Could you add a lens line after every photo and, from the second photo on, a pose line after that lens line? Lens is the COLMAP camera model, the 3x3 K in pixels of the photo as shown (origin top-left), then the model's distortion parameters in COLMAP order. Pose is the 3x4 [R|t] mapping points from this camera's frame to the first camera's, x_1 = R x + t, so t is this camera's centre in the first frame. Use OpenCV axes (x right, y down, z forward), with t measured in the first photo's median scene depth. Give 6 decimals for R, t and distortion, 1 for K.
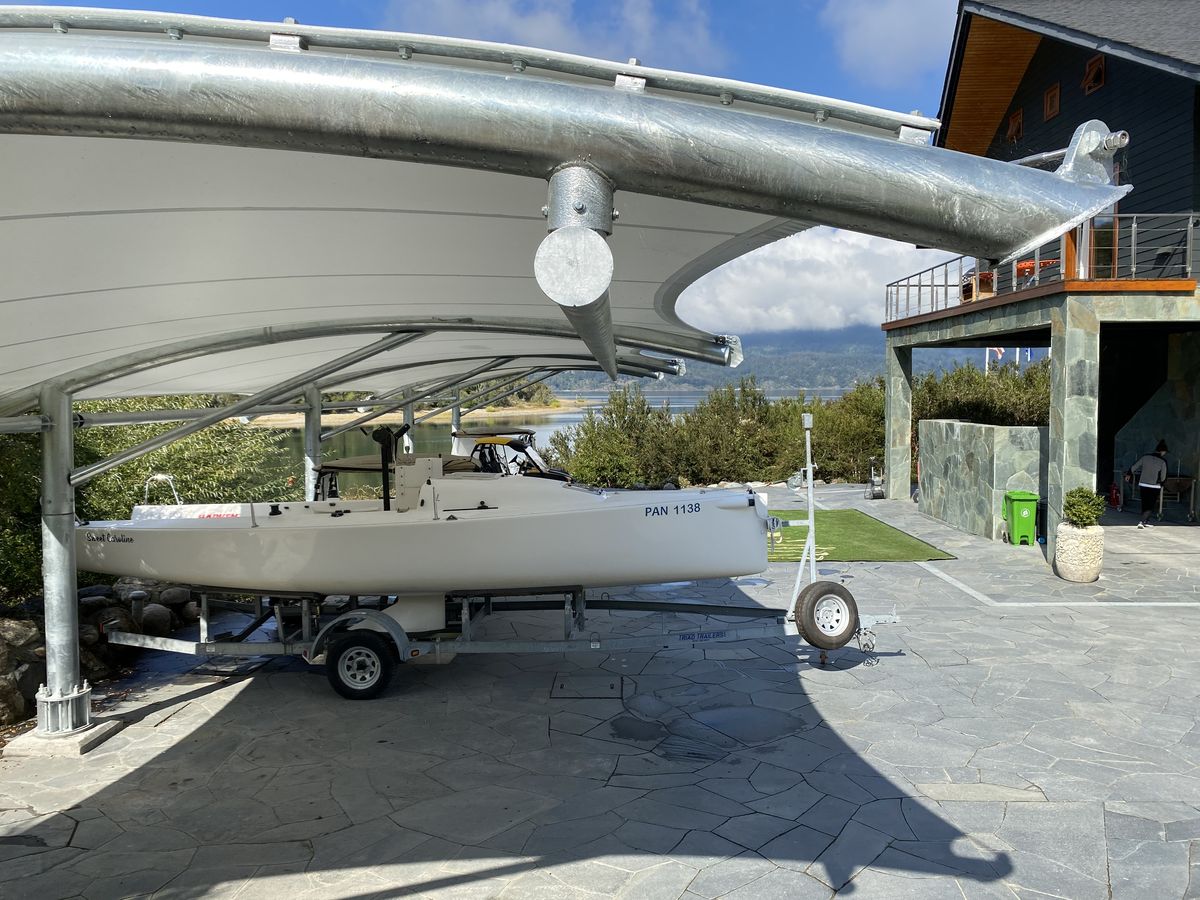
lens RADIAL K [[923.7, 0, 603.1], [0, 923.7, 436.5], [0, 0, 1]] dist [-0.000984, 0.003734]
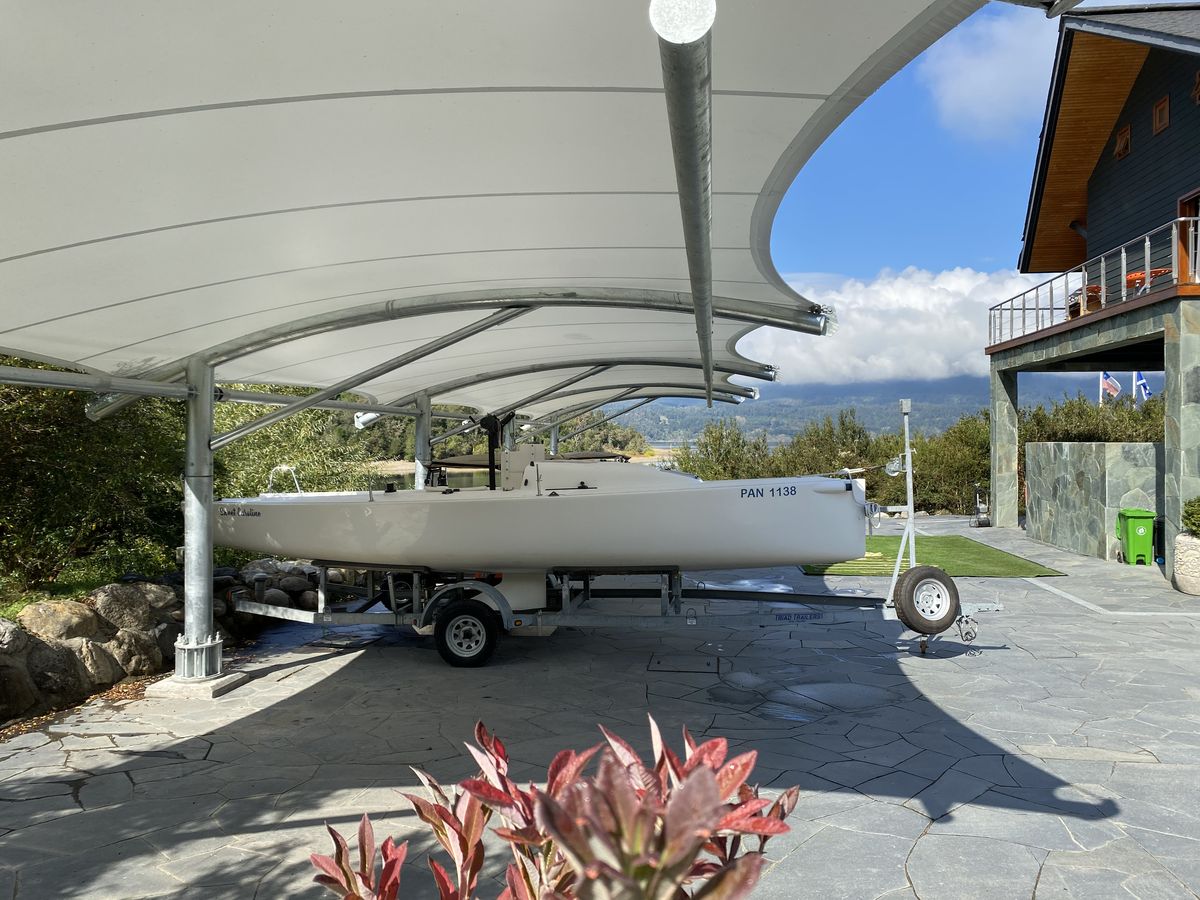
lens RADIAL K [[923.7, 0, 603.1], [0, 923.7, 436.5], [0, 0, 1]] dist [-0.000984, 0.003734]
pose [[0.994660, 0.002936, -0.103162, -0.001695], [-0.008561, 0.998498, -0.054118, 0.078295], [0.102848, 0.054712, 0.993191, -0.032919]]
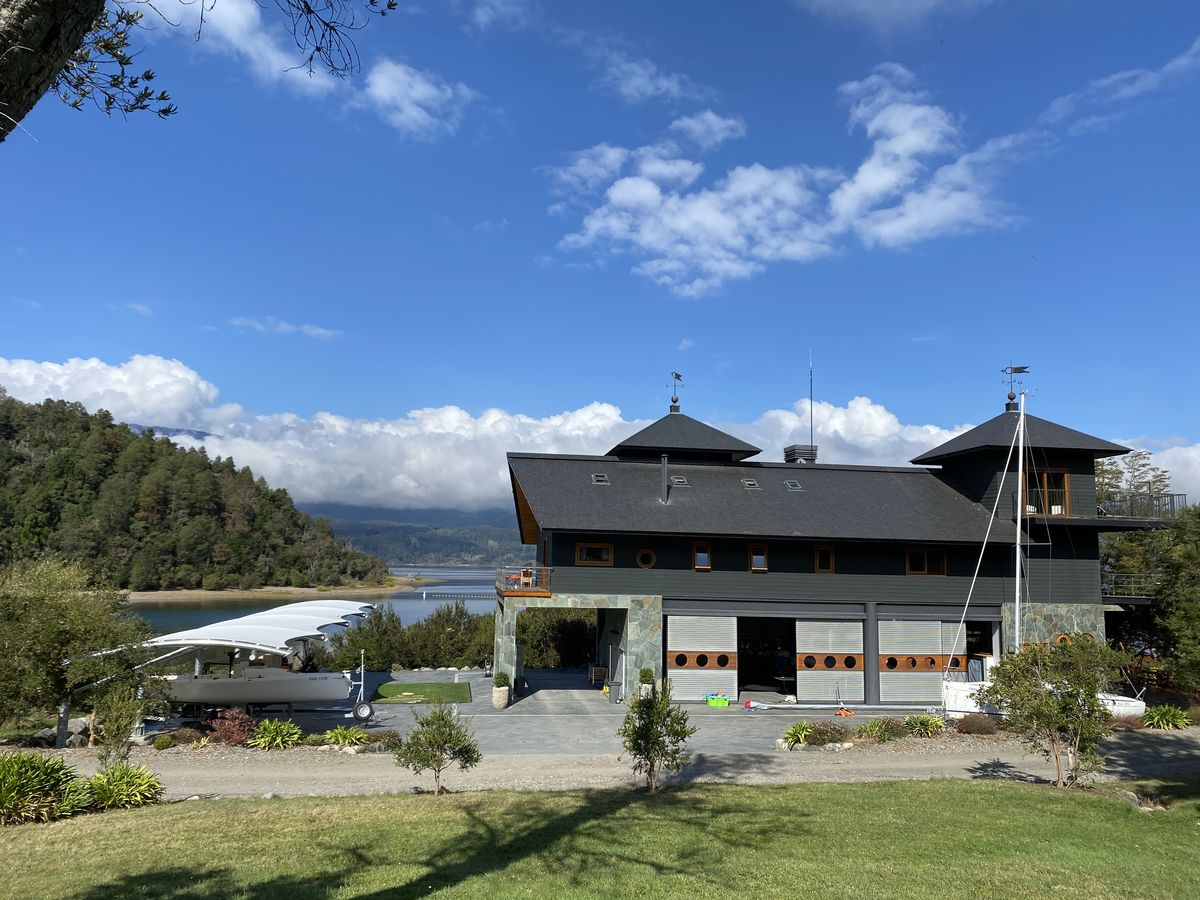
lens RADIAL K [[912.6, 0, 593.3], [0, 912.6, 445.3], [0, 0, 1]] dist [0.013567, 0.000870]
pose [[0.986934, 0.053301, 0.152051, 0.539983], [-0.024491, 0.982358, -0.185400, -0.170200], [-0.159251, 0.179254, 0.970828, -2.693185]]
